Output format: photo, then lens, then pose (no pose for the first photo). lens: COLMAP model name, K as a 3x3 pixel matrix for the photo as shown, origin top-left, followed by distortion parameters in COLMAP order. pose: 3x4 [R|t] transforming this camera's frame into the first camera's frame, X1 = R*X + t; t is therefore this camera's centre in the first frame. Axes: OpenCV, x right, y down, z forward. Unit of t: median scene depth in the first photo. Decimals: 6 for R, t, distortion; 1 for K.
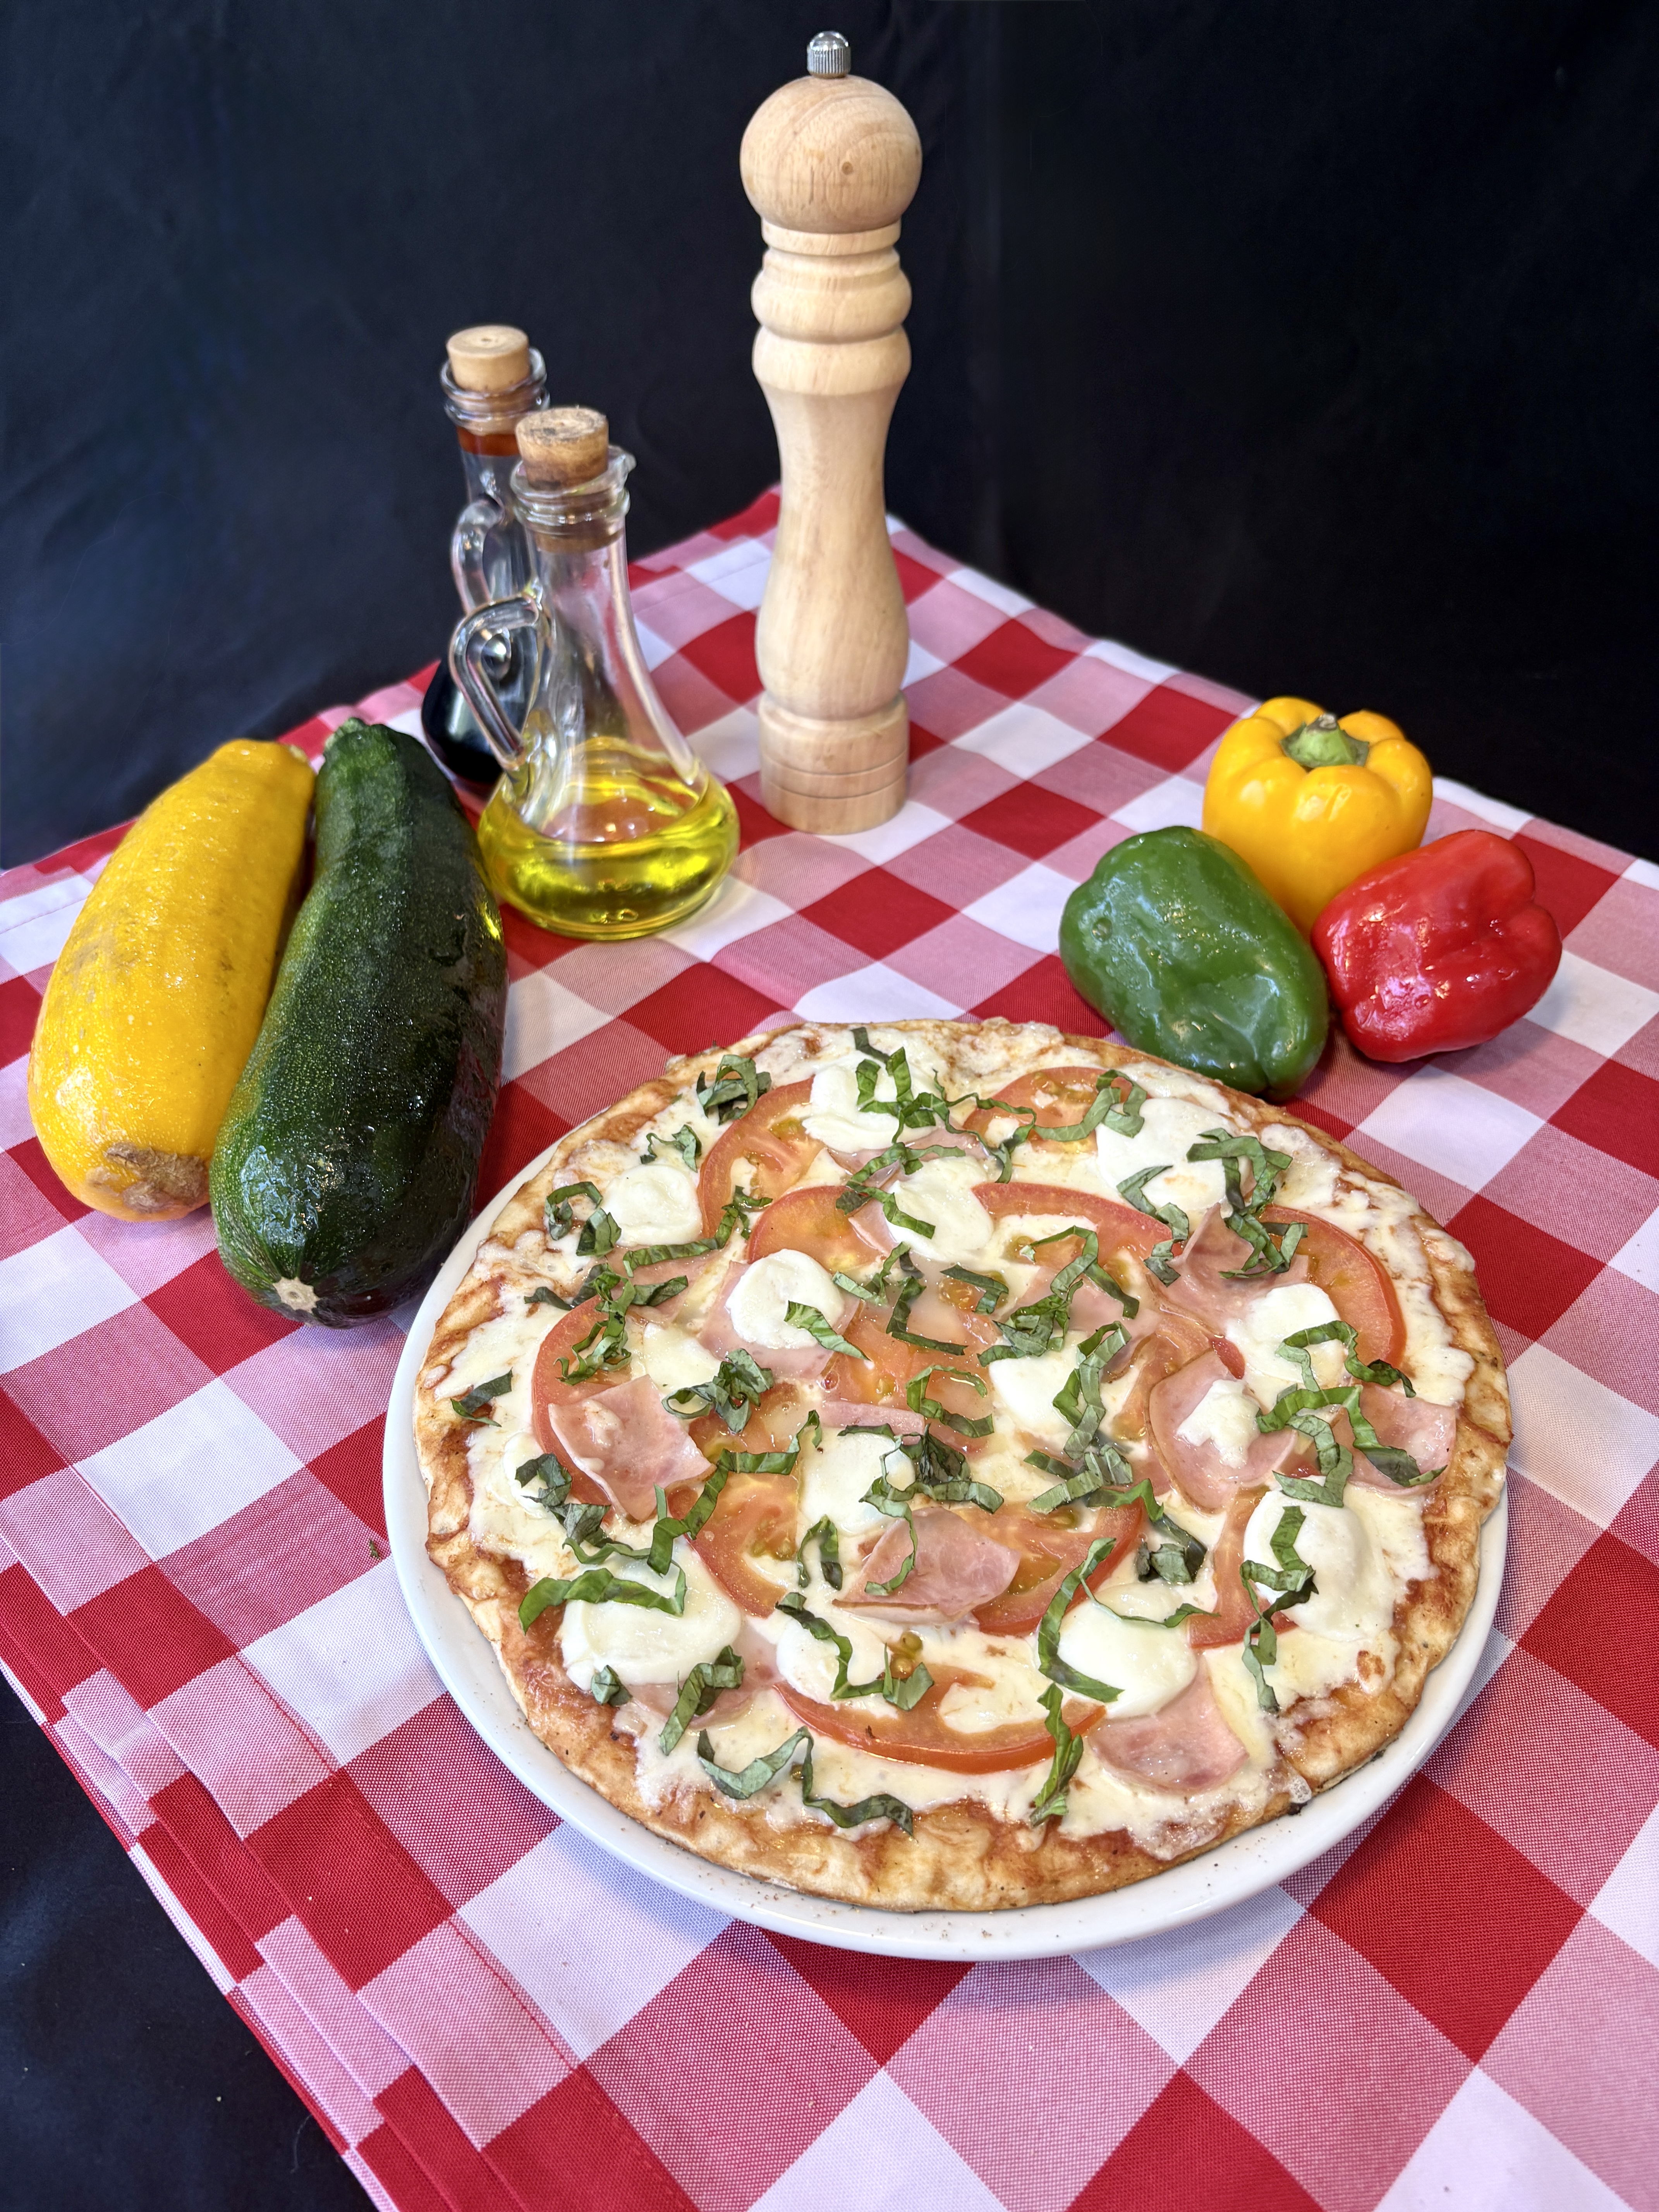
lens RADIAL K [[1690.2, 0, 821.3], [0, 1690.2, 1113.4], [0, 0, 1]] dist [0.004229, -0.006307]
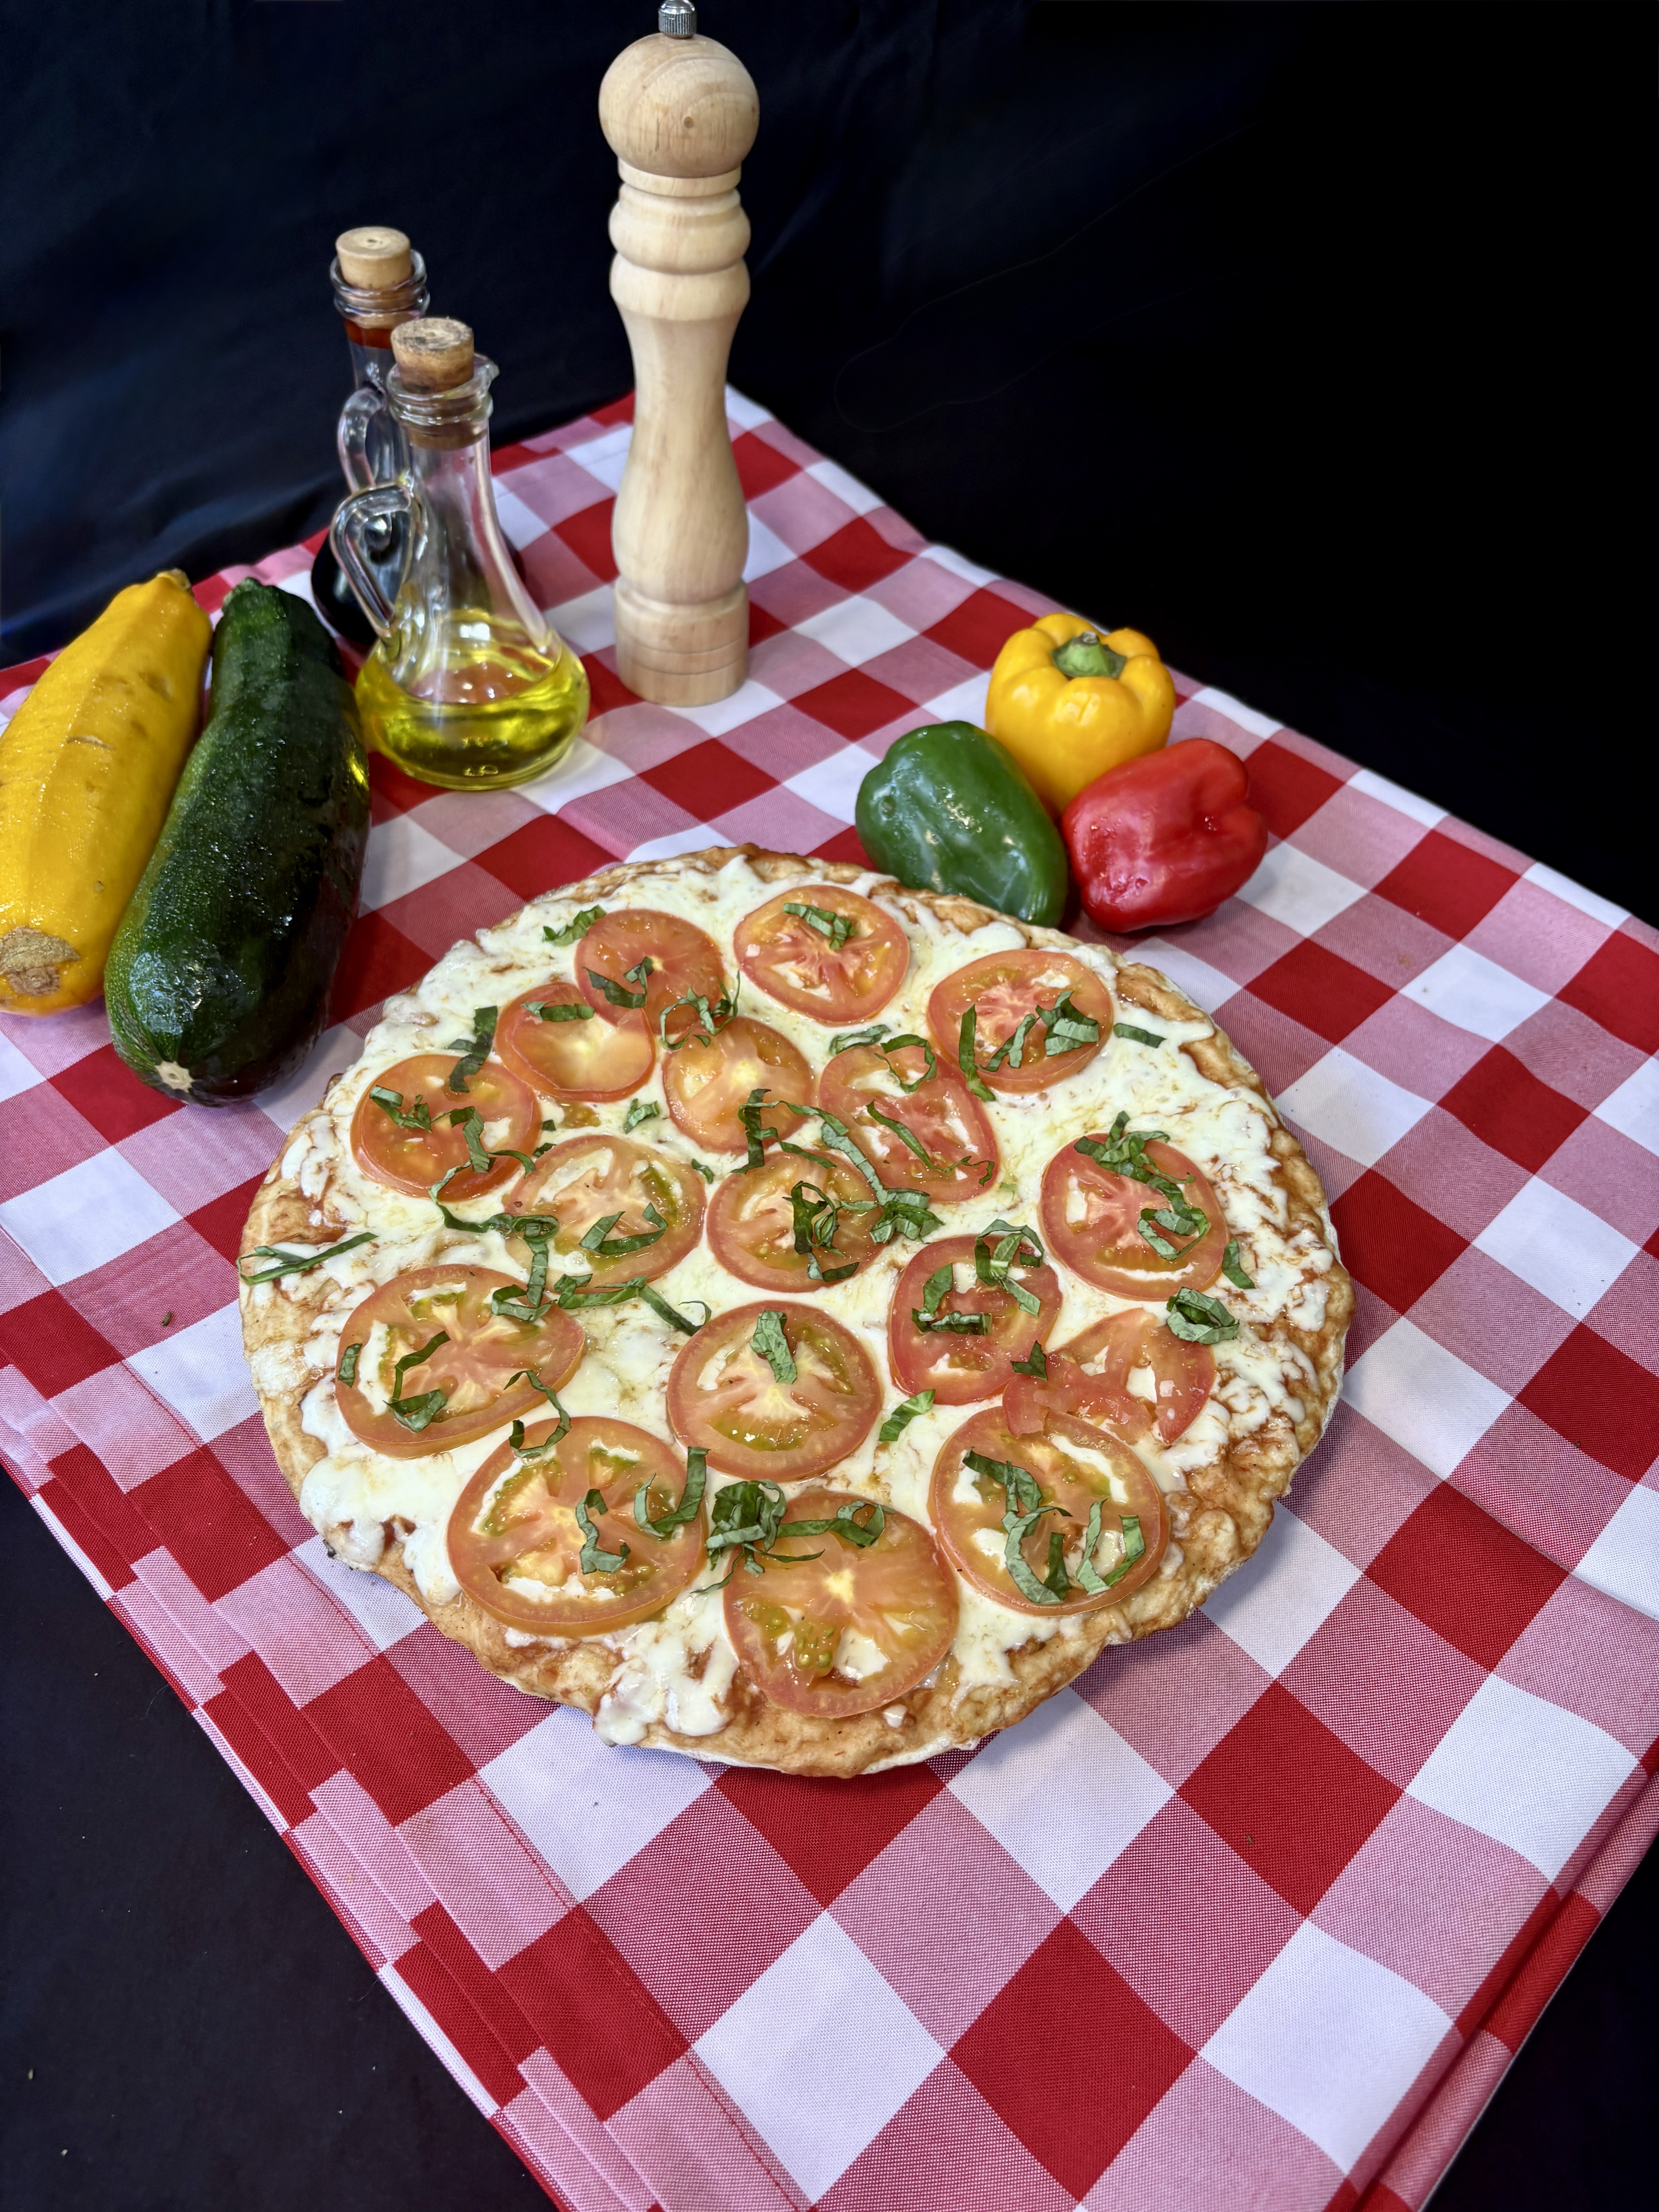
lens RADIAL K [[1683.4, 0, 829.5], [0, 1683.4, 1106.0], [0, 0, 1]] dist [0.003949, 0.009470]
pose [[0.997394, 0.045417, 0.056065, 0.067857], [-0.049753, 0.995669, 0.078536, 0.008742], [-0.052255, -0.081121, 0.995333, -0.174725]]
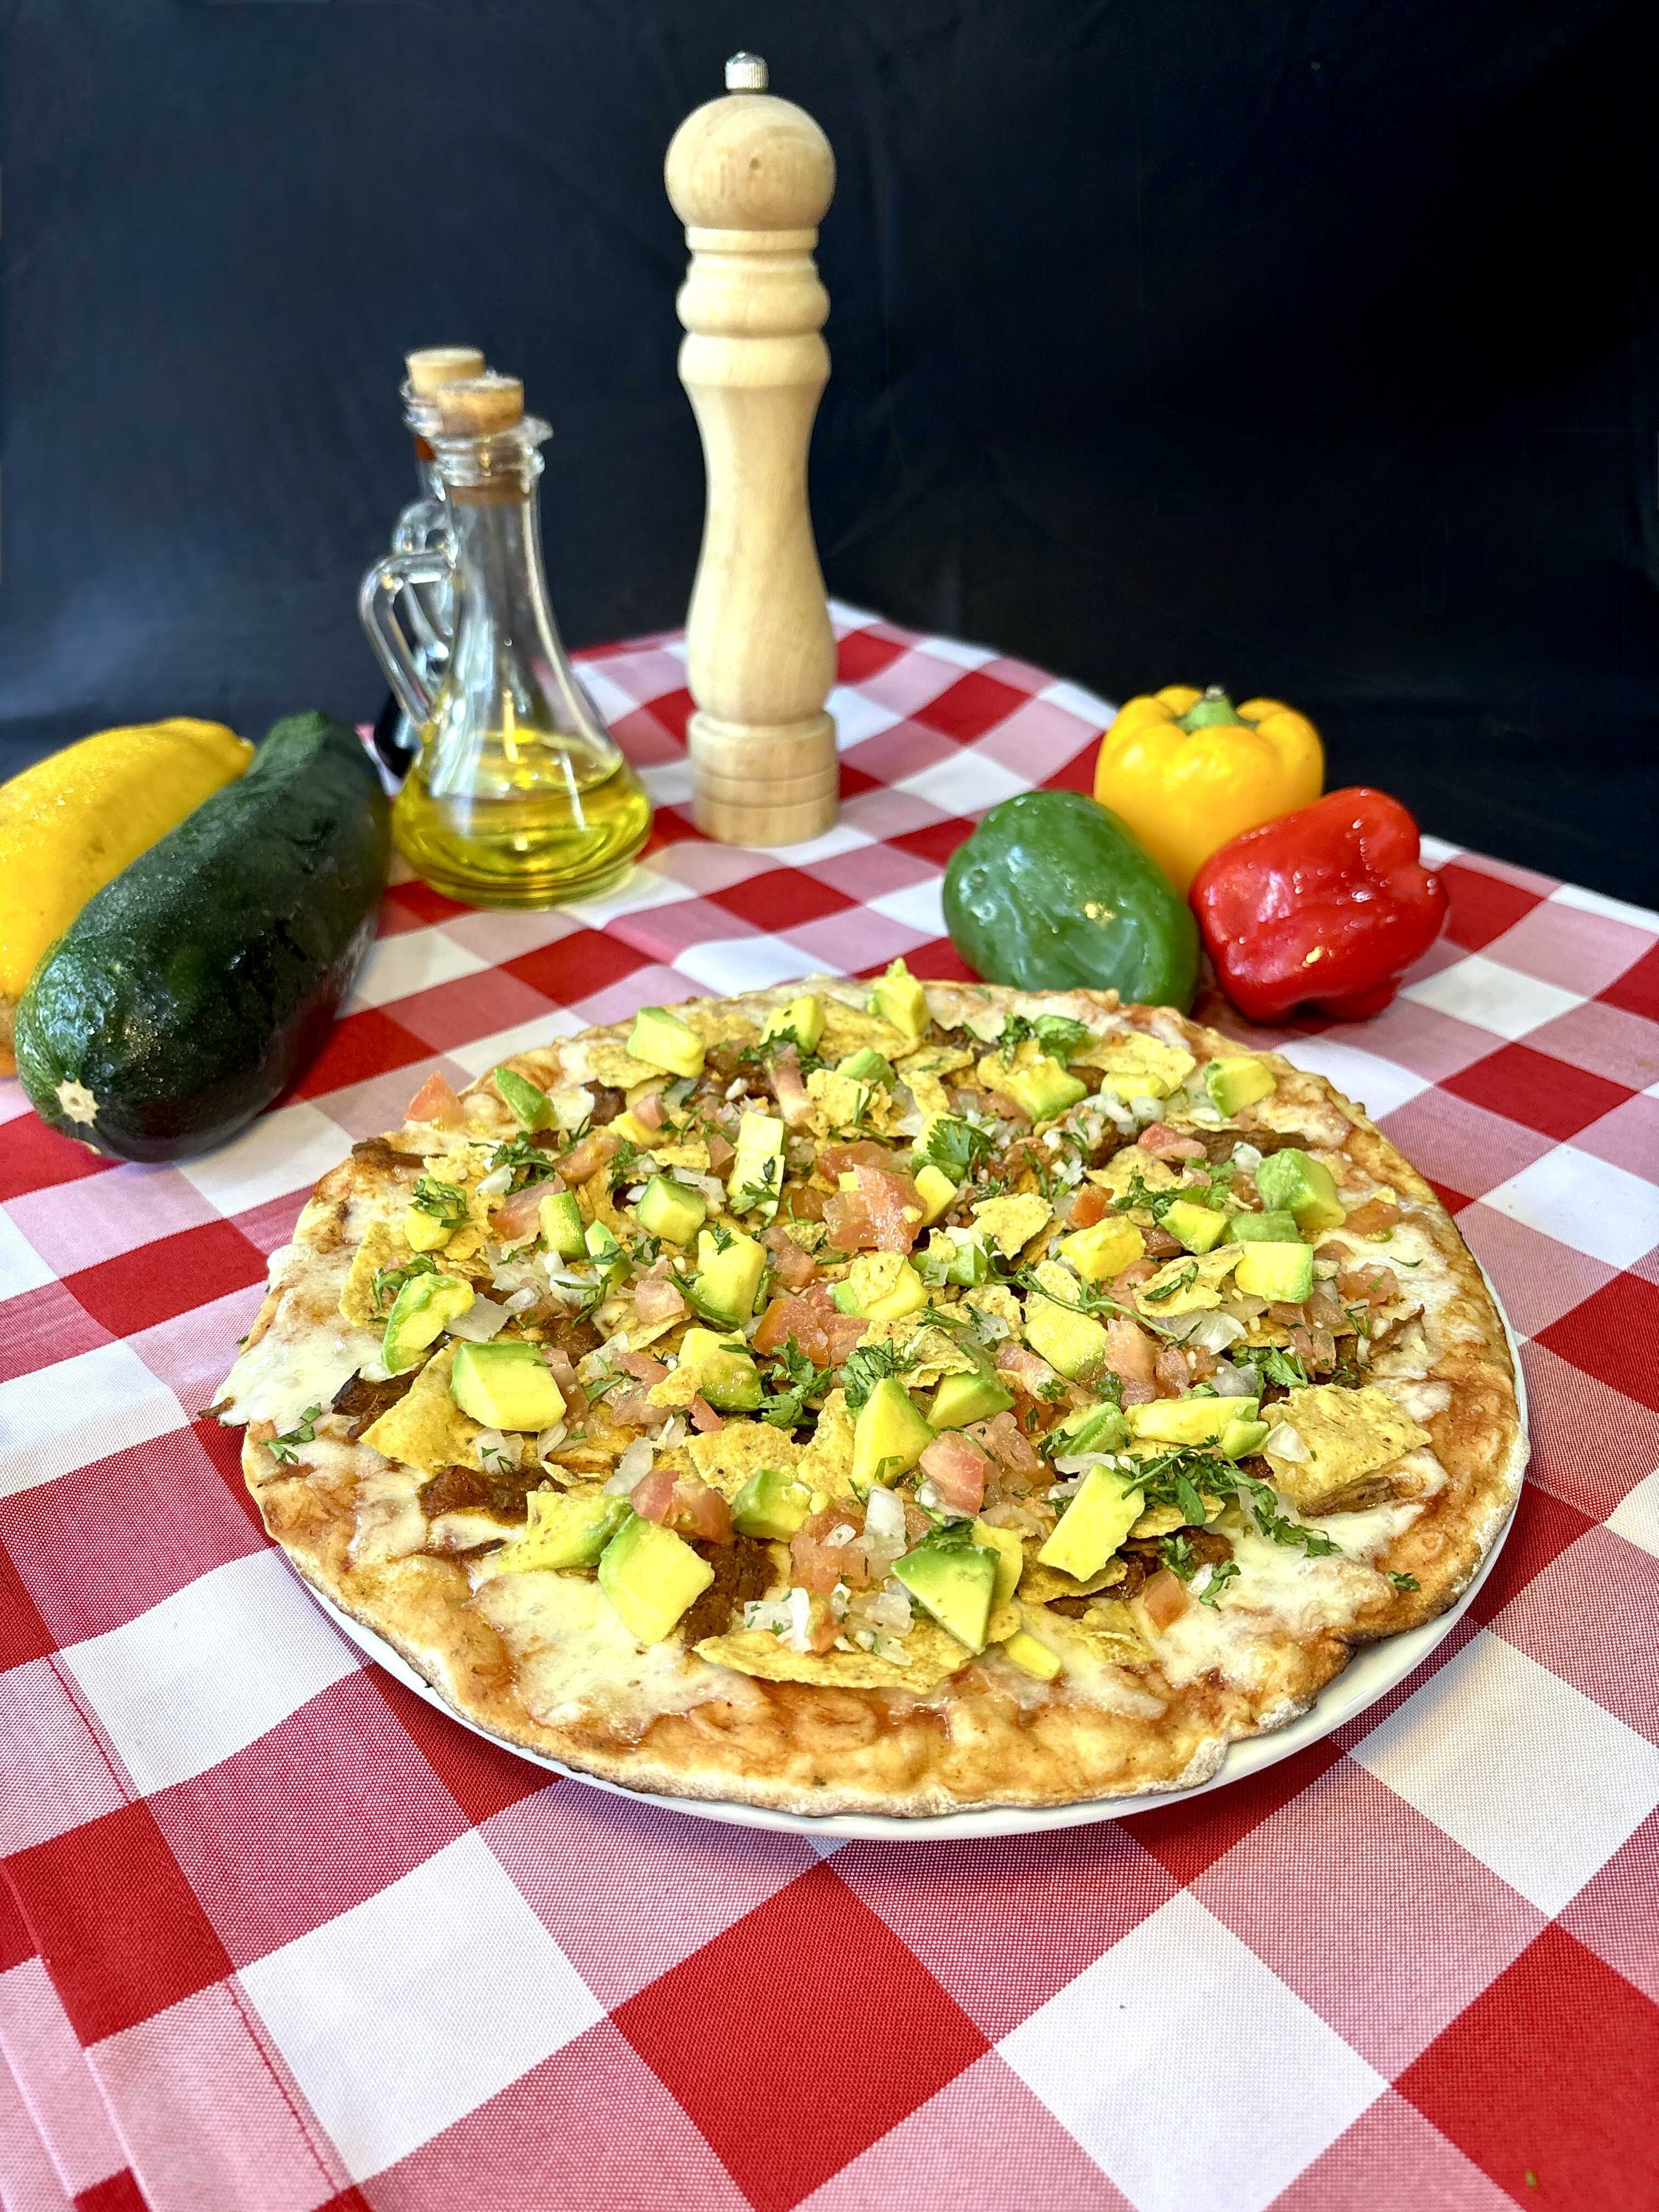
lens RADIAL K [[1711.4, 0, 829.5], [0, 1711.4, 1106.0], [0, 0, 1]] dist [-0.005153, -0.004821]
pose [[0.996375, 0.053812, -0.065888, 0.148052], [-0.065635, 0.979005, -0.192979, 0.209746], [0.054120, 0.196604, 0.978988, 0.048513]]
